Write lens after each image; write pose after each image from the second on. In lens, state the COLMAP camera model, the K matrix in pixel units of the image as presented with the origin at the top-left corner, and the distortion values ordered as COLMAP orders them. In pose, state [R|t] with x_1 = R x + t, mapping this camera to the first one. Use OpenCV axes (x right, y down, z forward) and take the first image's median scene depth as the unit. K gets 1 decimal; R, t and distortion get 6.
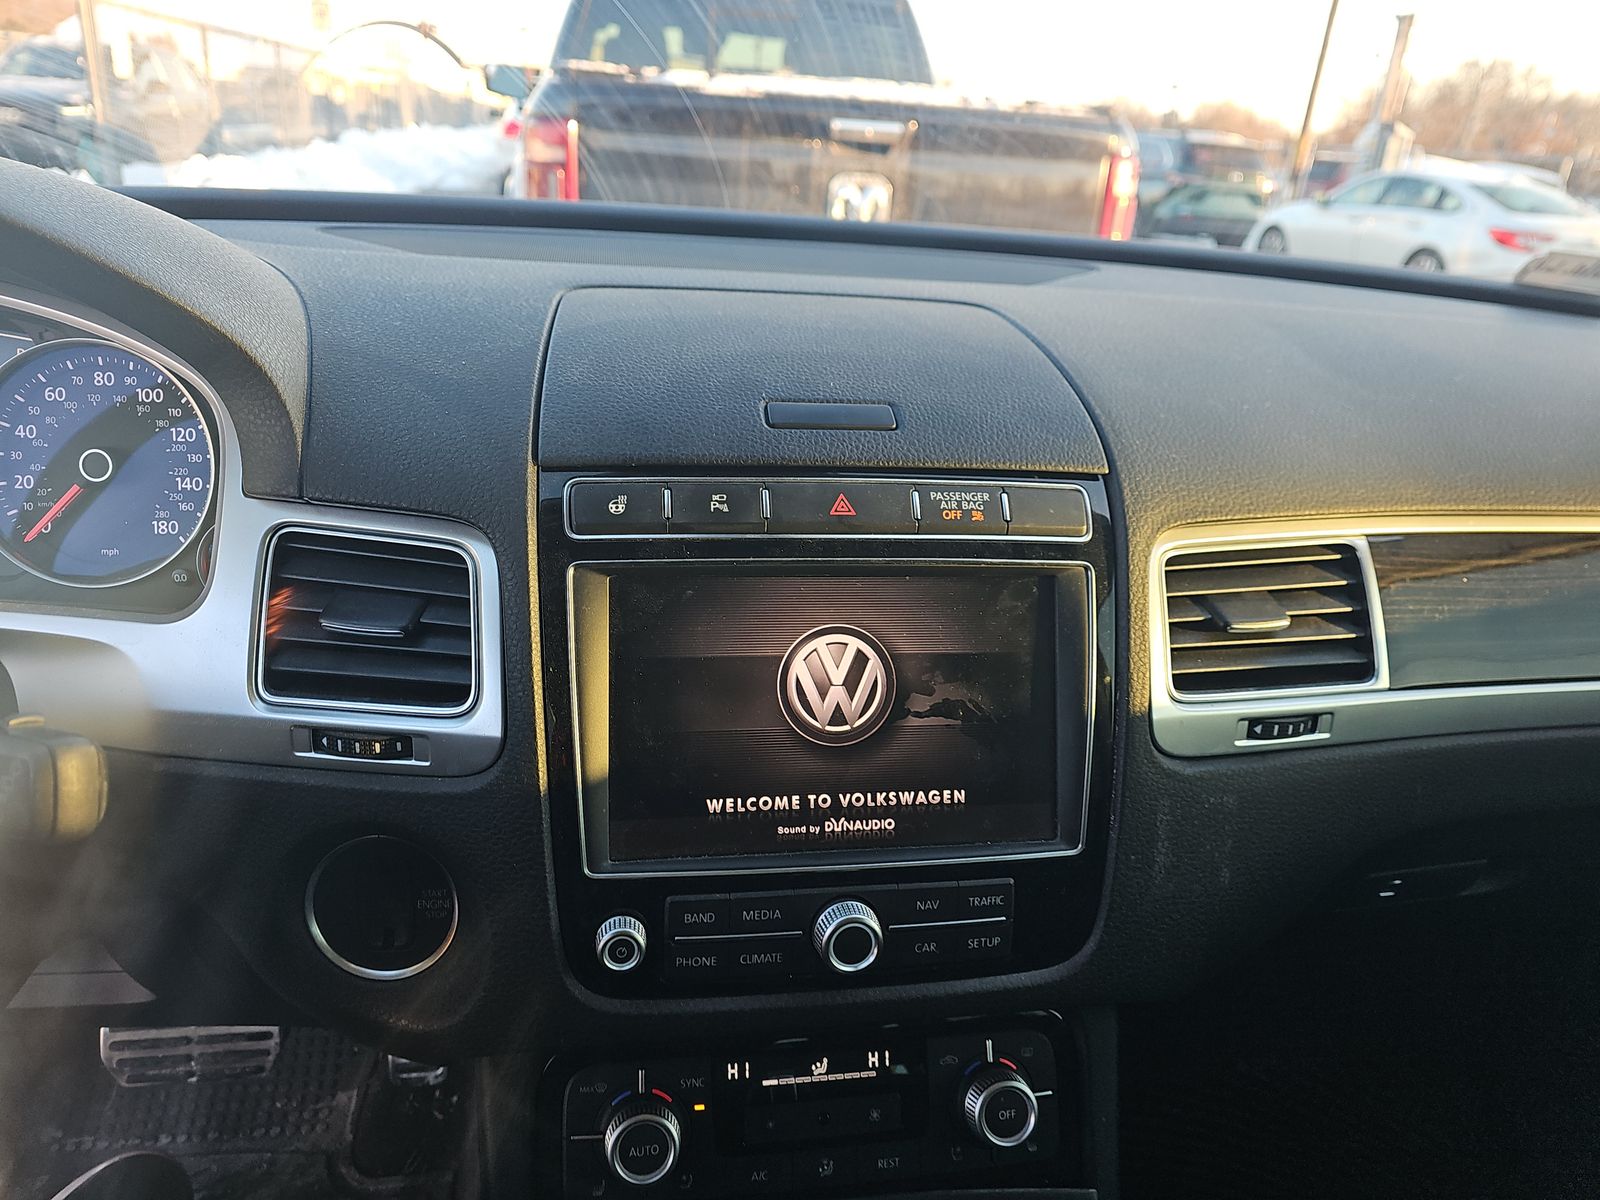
lens RADIAL K [[1073.9, 0, 803.0], [0, 1073.9, 607.3], [0, 0, 1]] dist [0.009312, -0.006704]
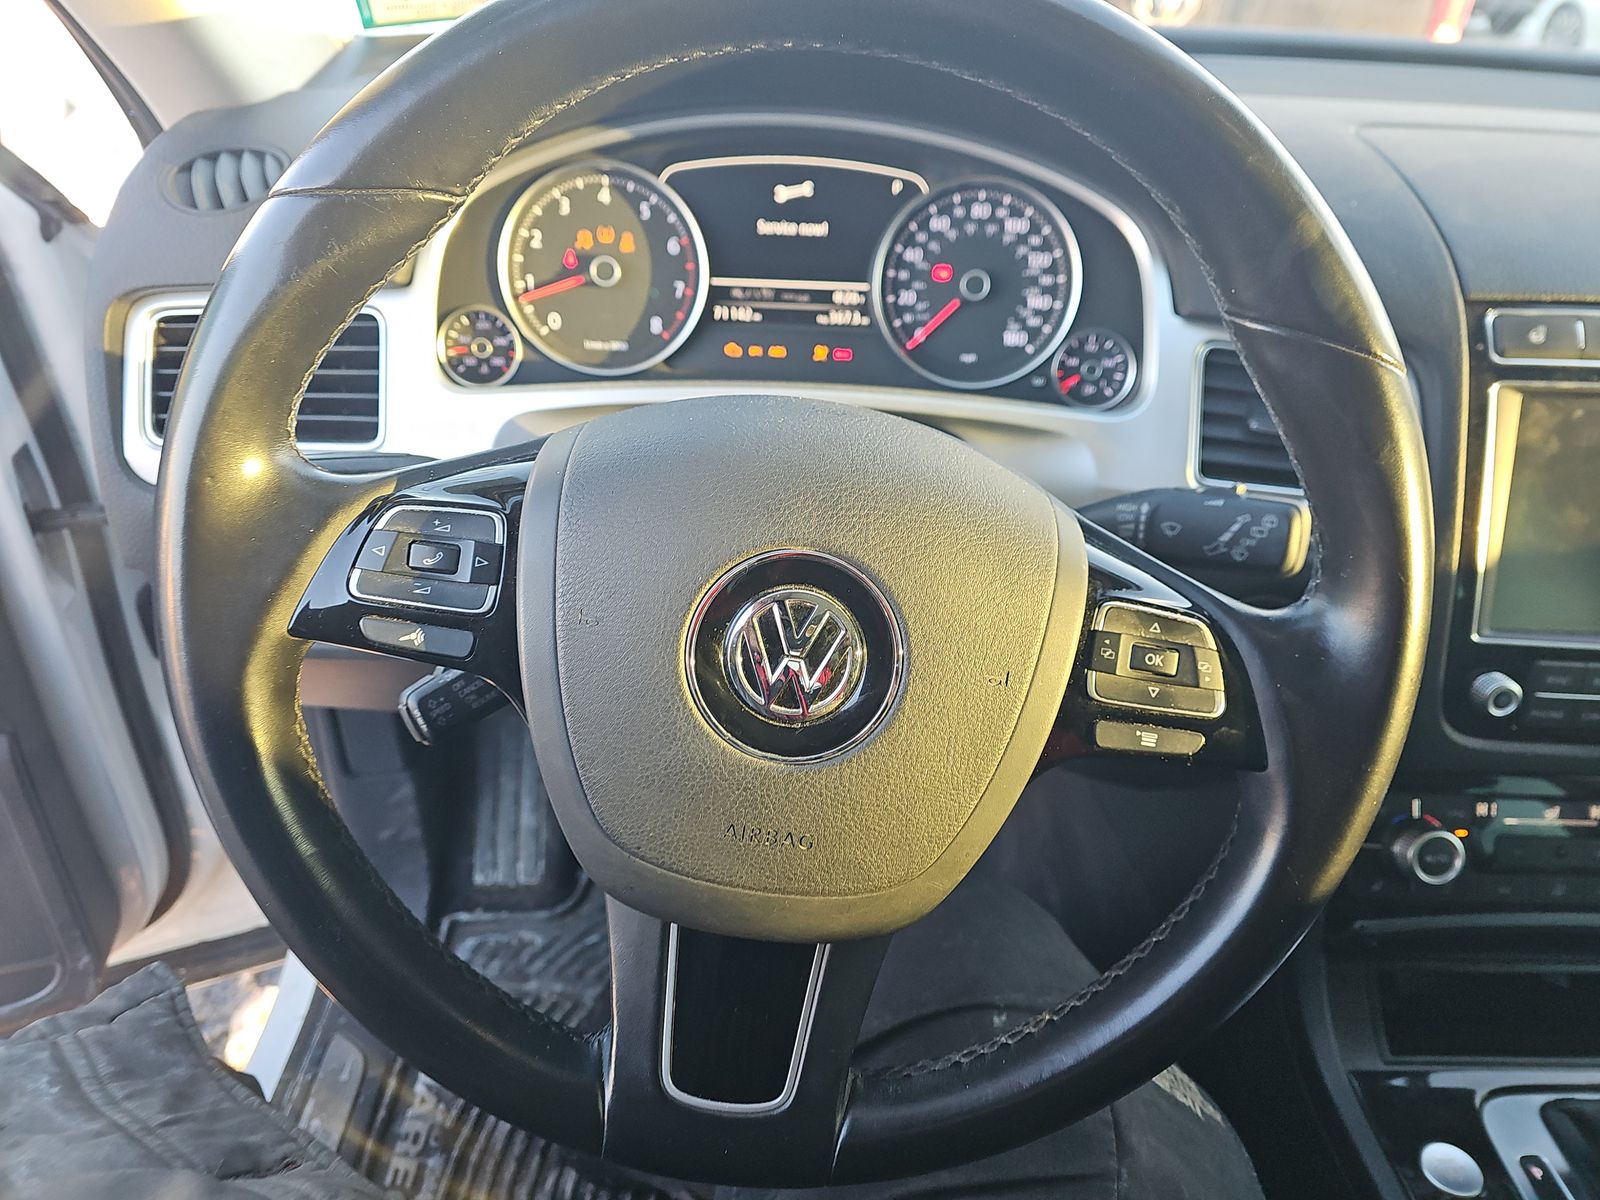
lens RADIAL K [[1073.9, 0, 800.5], [0, 1073.9, 595.5], [0, 0, 1]] dist [0.009312, -0.006704]
pose [[0.986524, 0.066595, -0.149448, -0.639299], [-0.041279, 0.985175, 0.166514, 0.019465], [0.158321, -0.158101, 0.974648, -0.269211]]
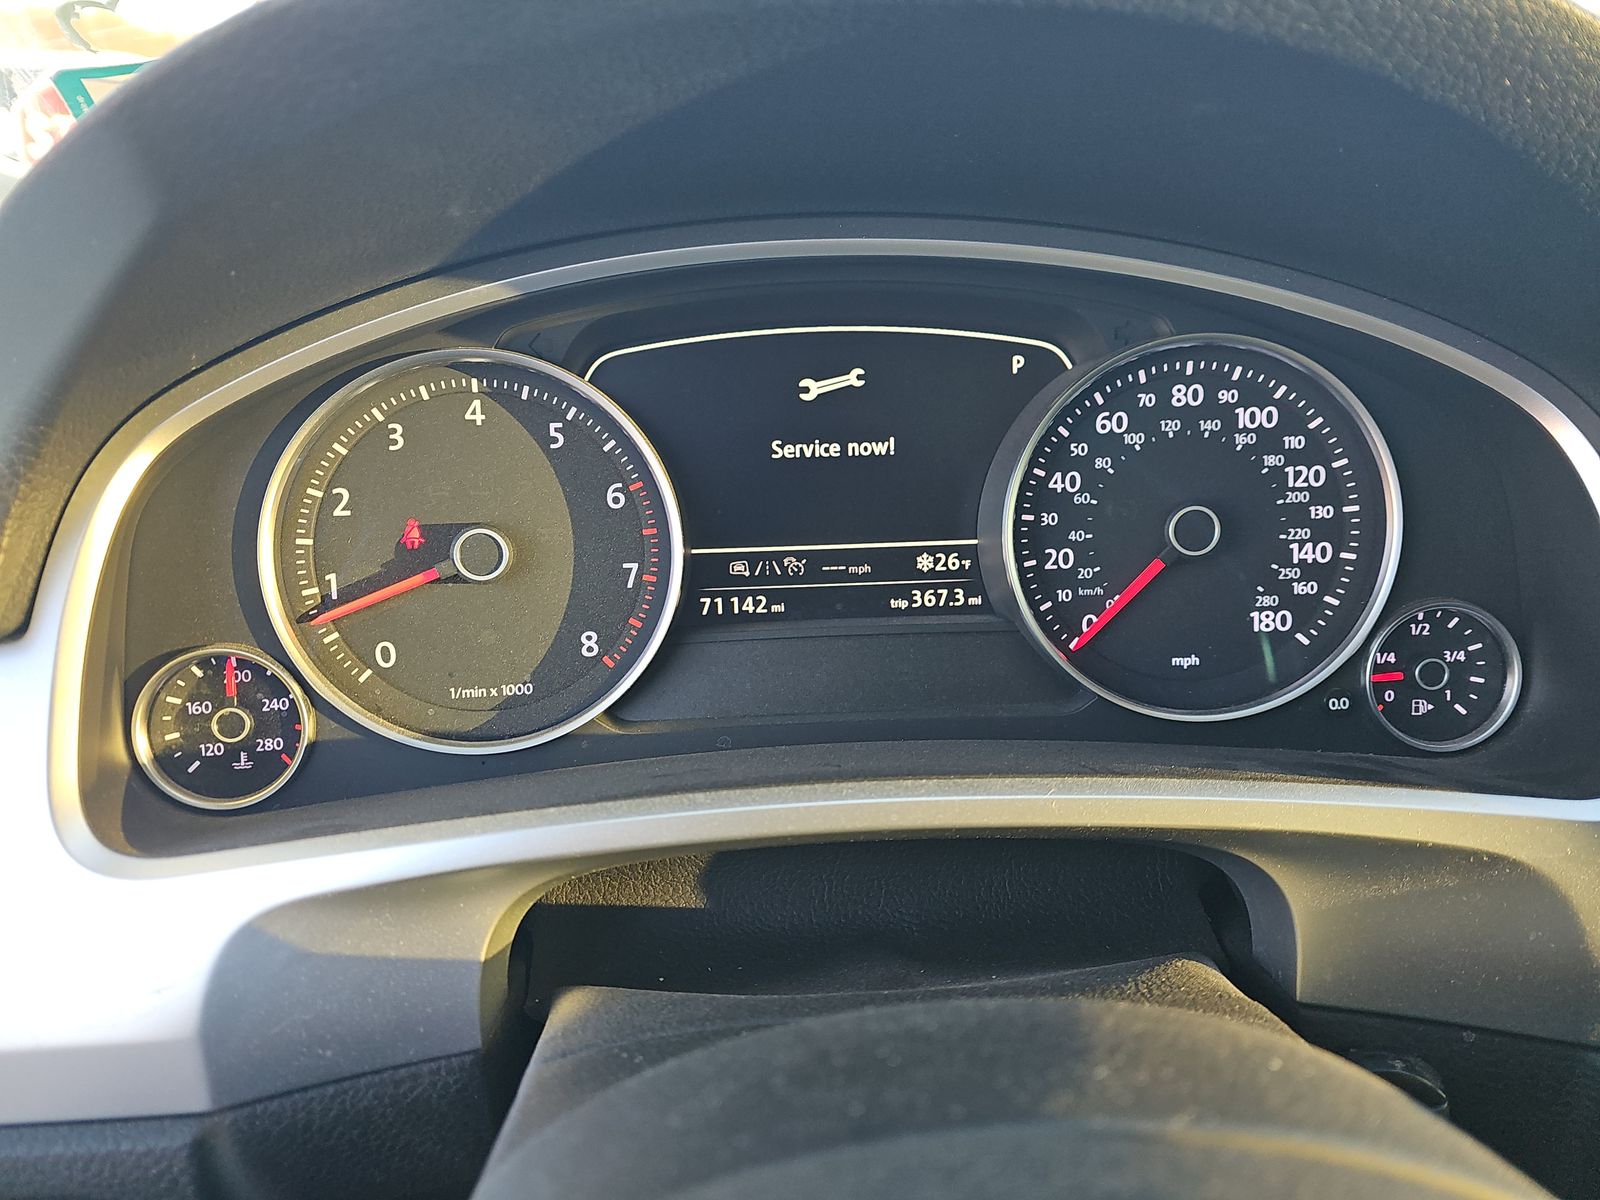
lens RADIAL K [[1073.9, 0, 803.4], [0, 1073.9, 595.4], [0, 0, 1]] dist [0.009312, -0.006704]
pose [[0.992392, -0.027092, -0.120101, -0.802603], [0.027382, 0.999625, 0.000767, -0.099170], [0.120035, -0.004050, 0.992761, 0.333029]]
